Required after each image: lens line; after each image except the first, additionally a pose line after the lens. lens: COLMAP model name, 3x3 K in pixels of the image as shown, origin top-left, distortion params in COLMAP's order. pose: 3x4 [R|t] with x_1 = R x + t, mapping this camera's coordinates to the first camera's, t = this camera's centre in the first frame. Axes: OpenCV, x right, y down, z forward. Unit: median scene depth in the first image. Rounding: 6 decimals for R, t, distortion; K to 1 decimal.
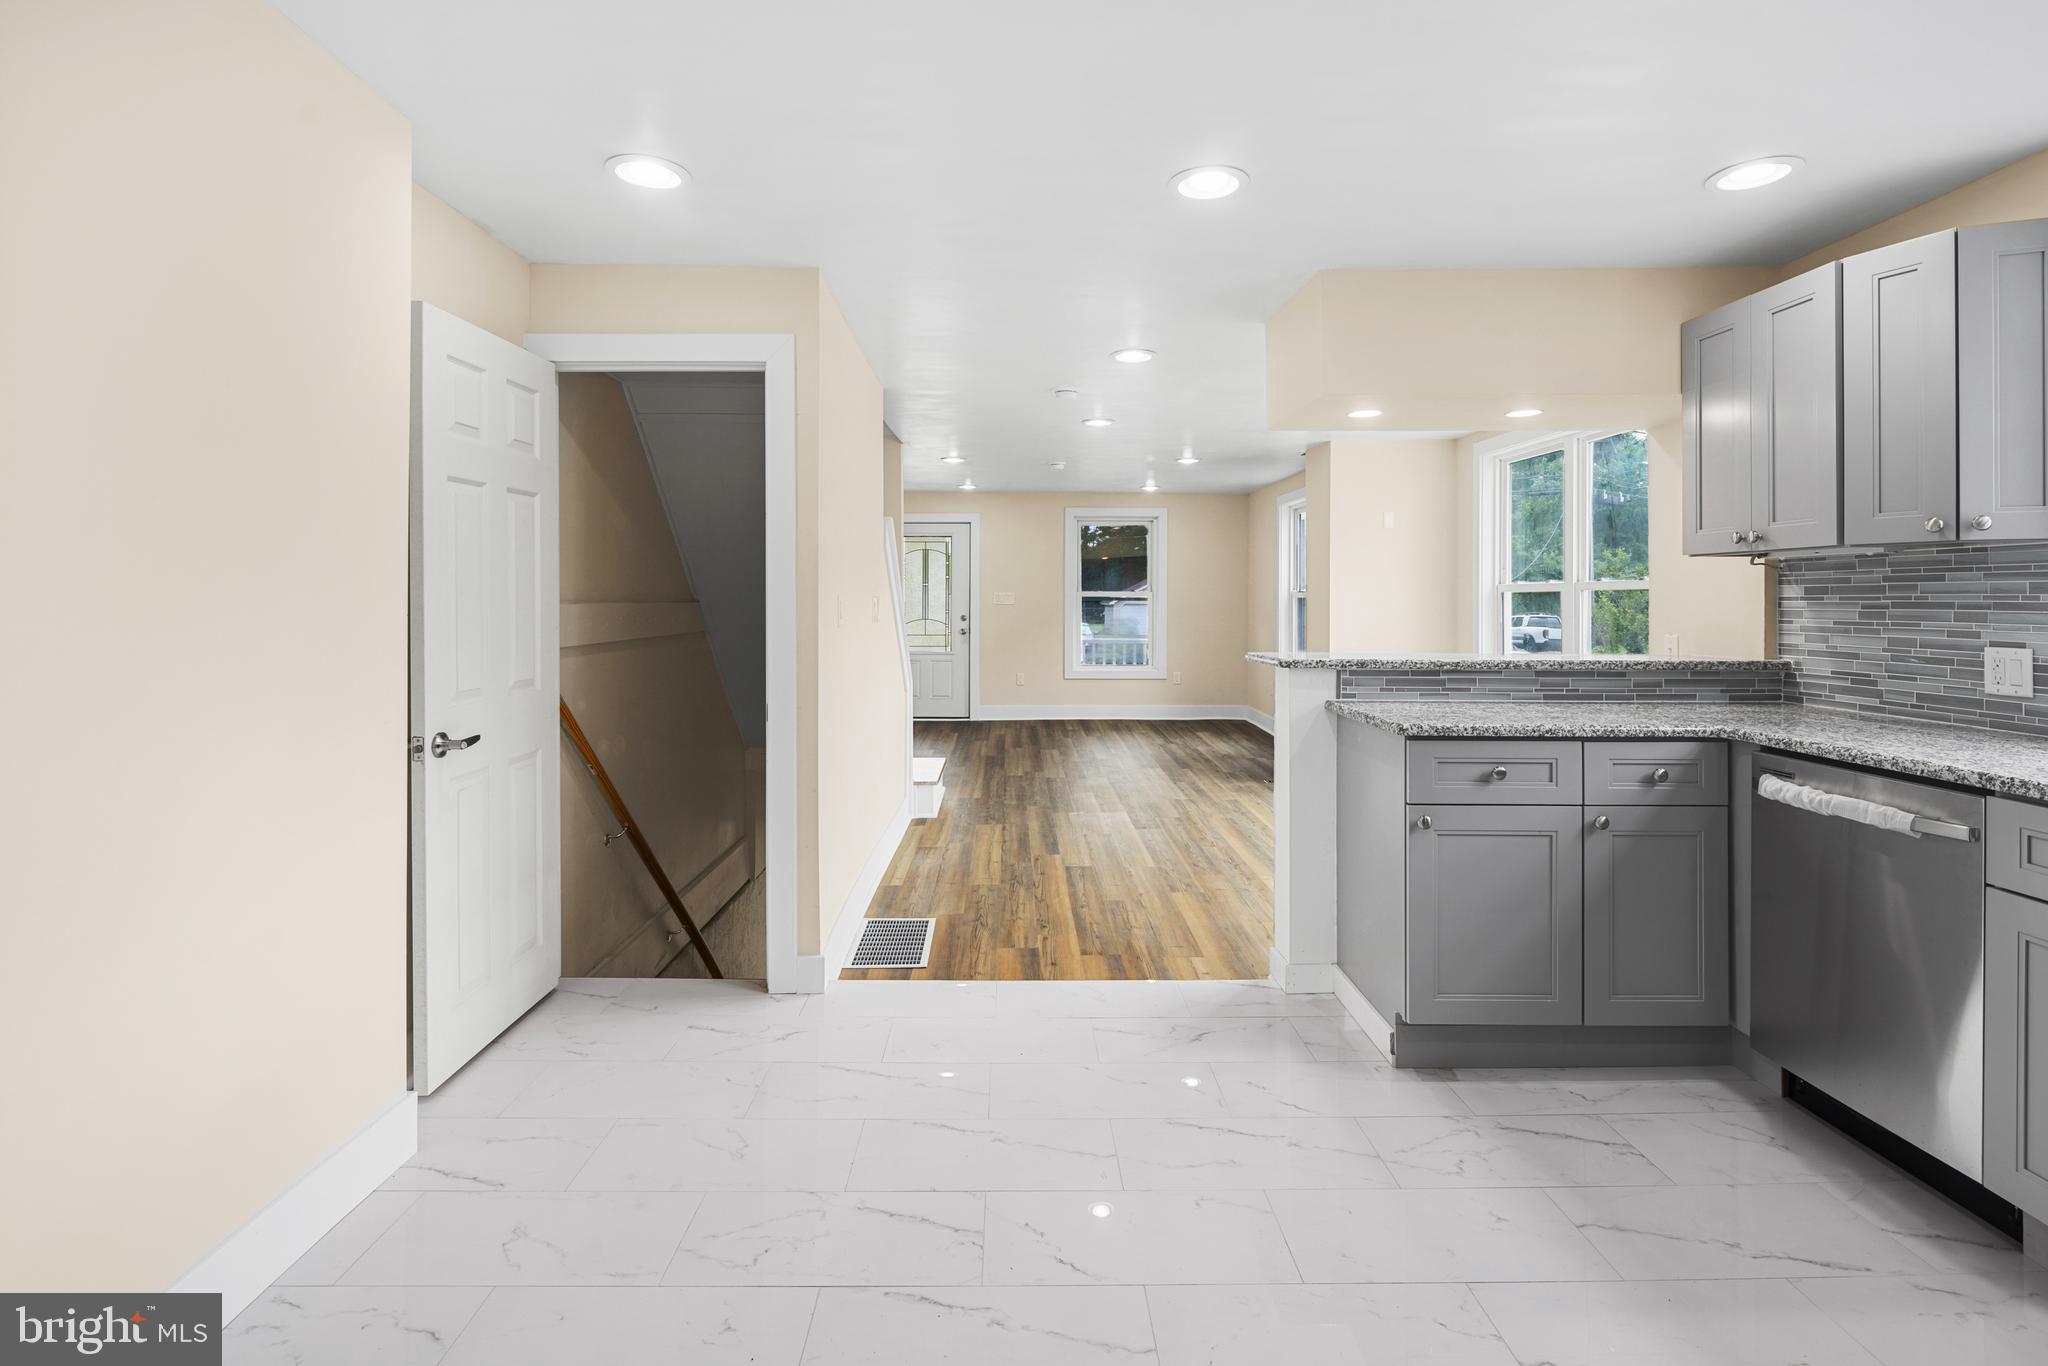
lens RADIAL K [[1008.0, 0, 1016.9], [0, 1008.0, 588.1], [0, 0, 1]] dist [-0.000542, -0.000025]
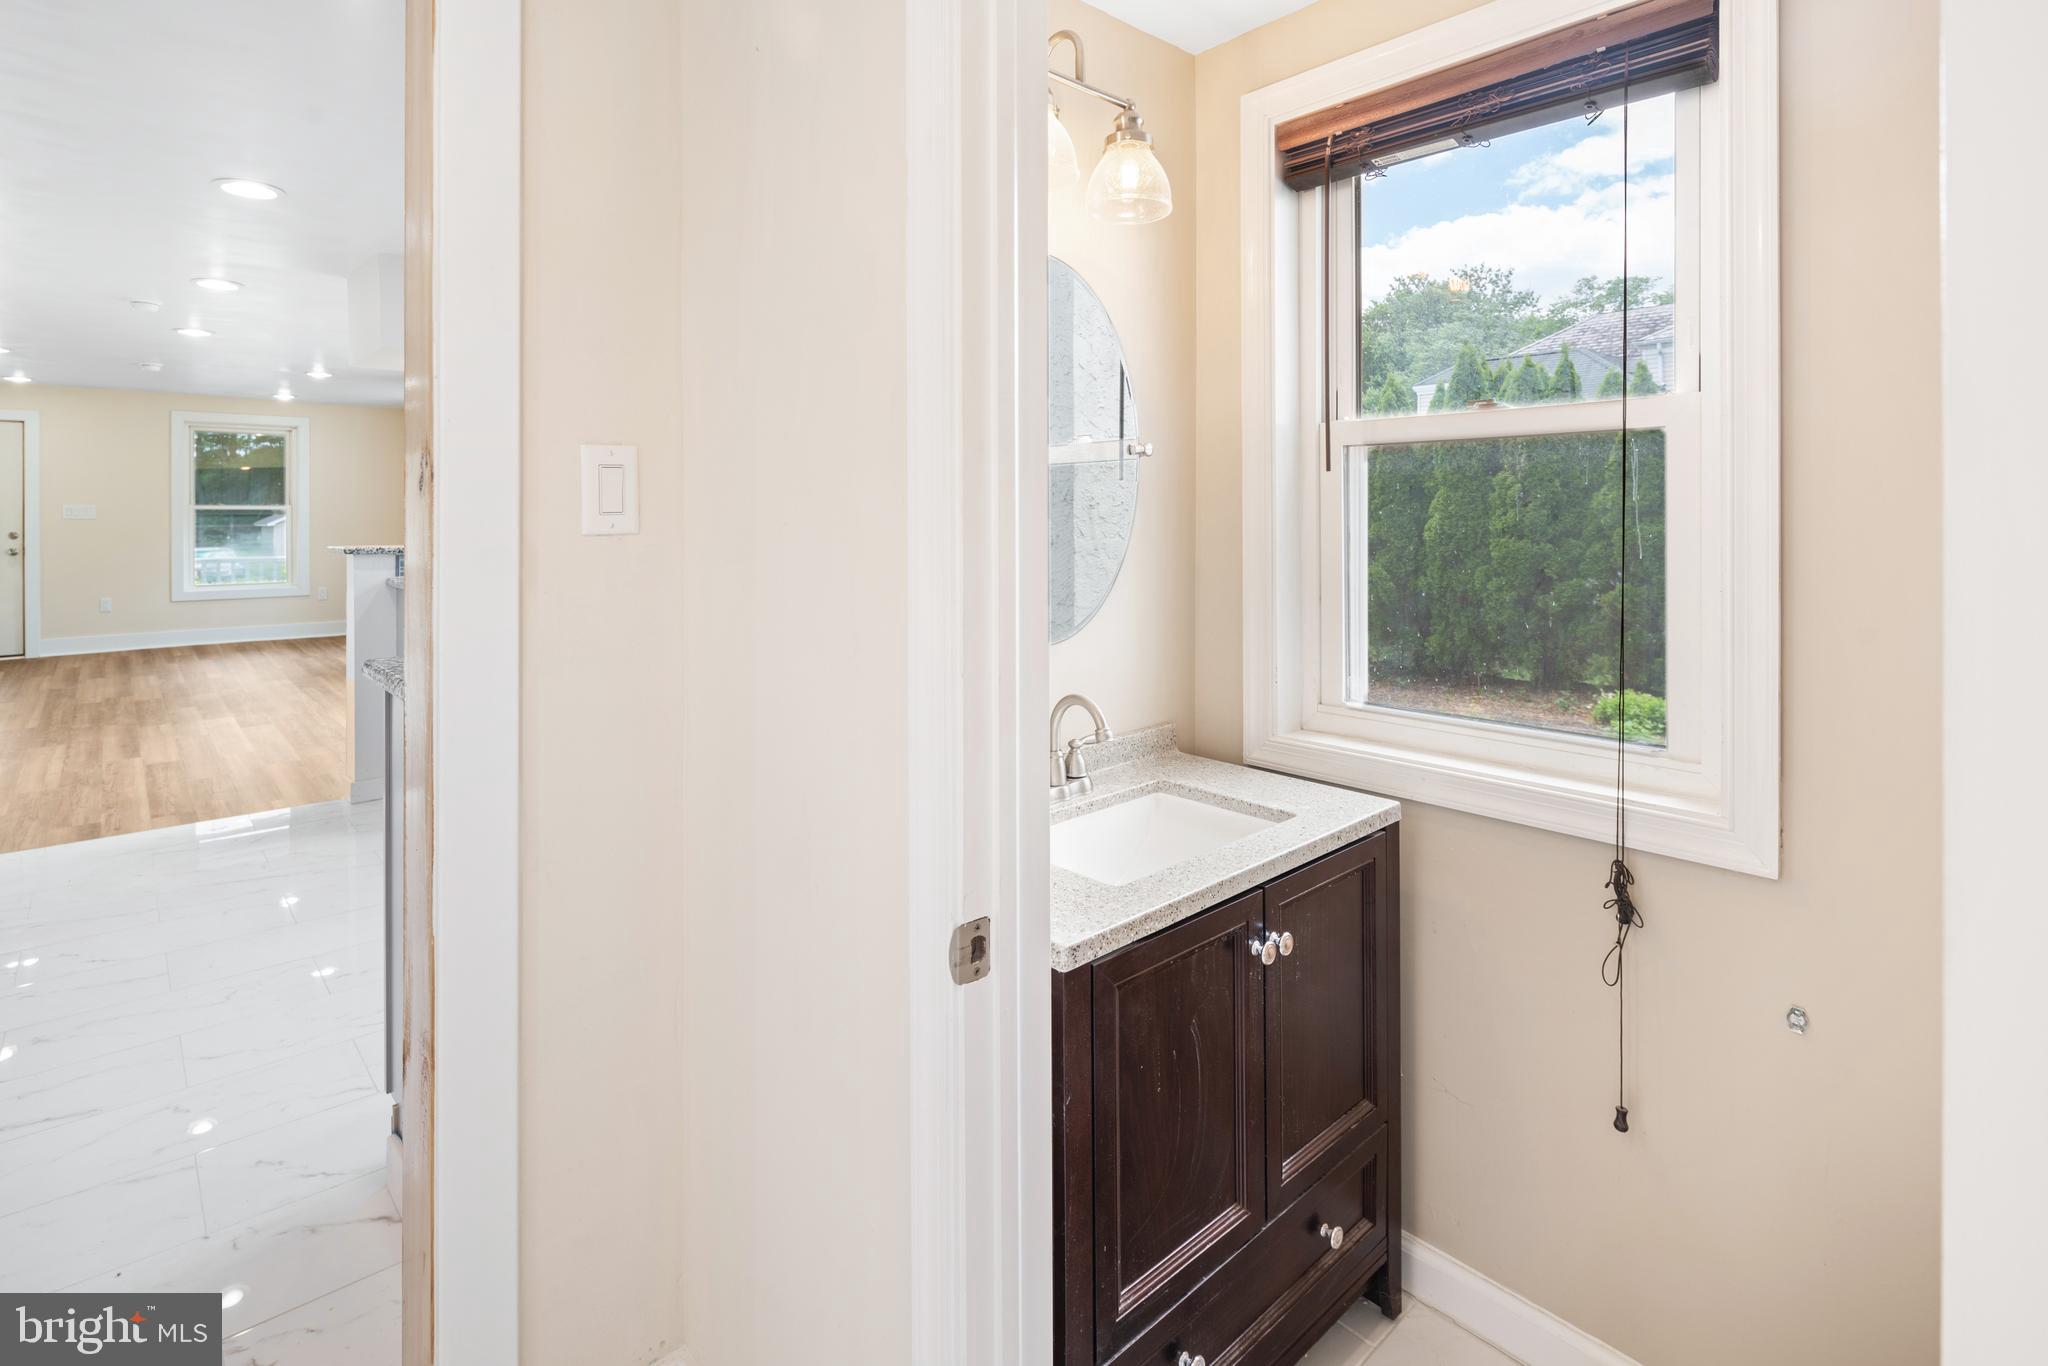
lens RADIAL K [[1002.3, 0, 1022.3], [0, 1002.3, 520.6], [0, 0, 1]] dist [-0.003069, -0.001157]
pose [[0.743247, -0.007865, 0.668970, 0.040561], [-0.001098, 0.999915, 0.012976, 0.014669], [-0.669016, -0.010379, 0.743176, -0.447183]]
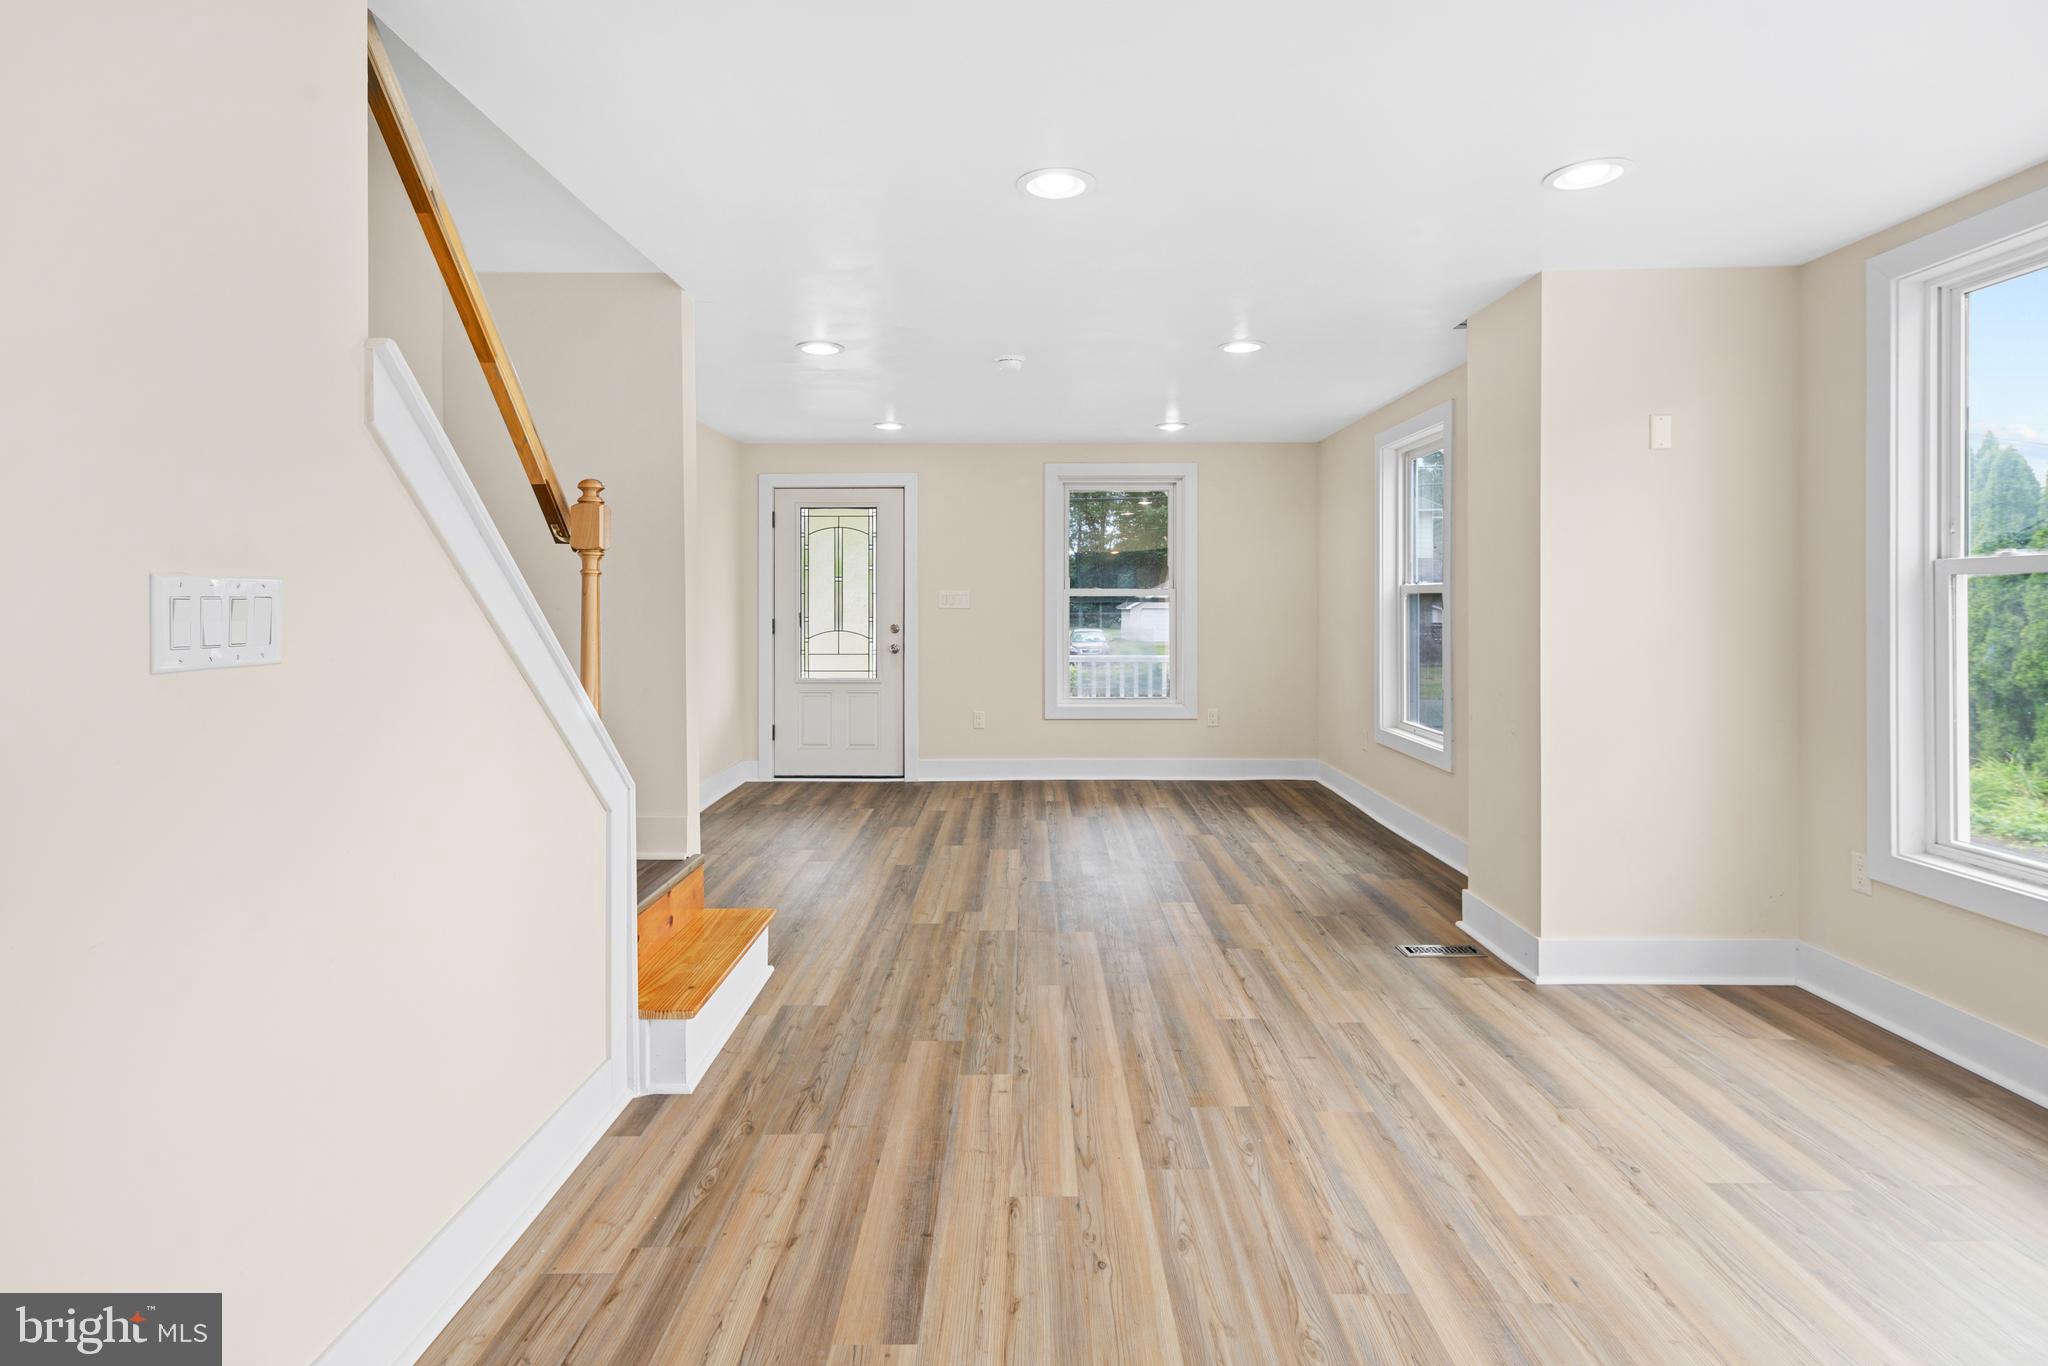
lens RADIAL K [[1010.3, 0, 1022.1], [0, 1010.3, 606.4], [0, 0, 1]] dist [-0.001100, -0.000259]
pose [[0.999911, -0.004501, -0.012524, 0.108797], [0.004670, 0.999898, 0.013524, 0.015842], [0.012462, -0.013582, 0.999830, 0.866200]]
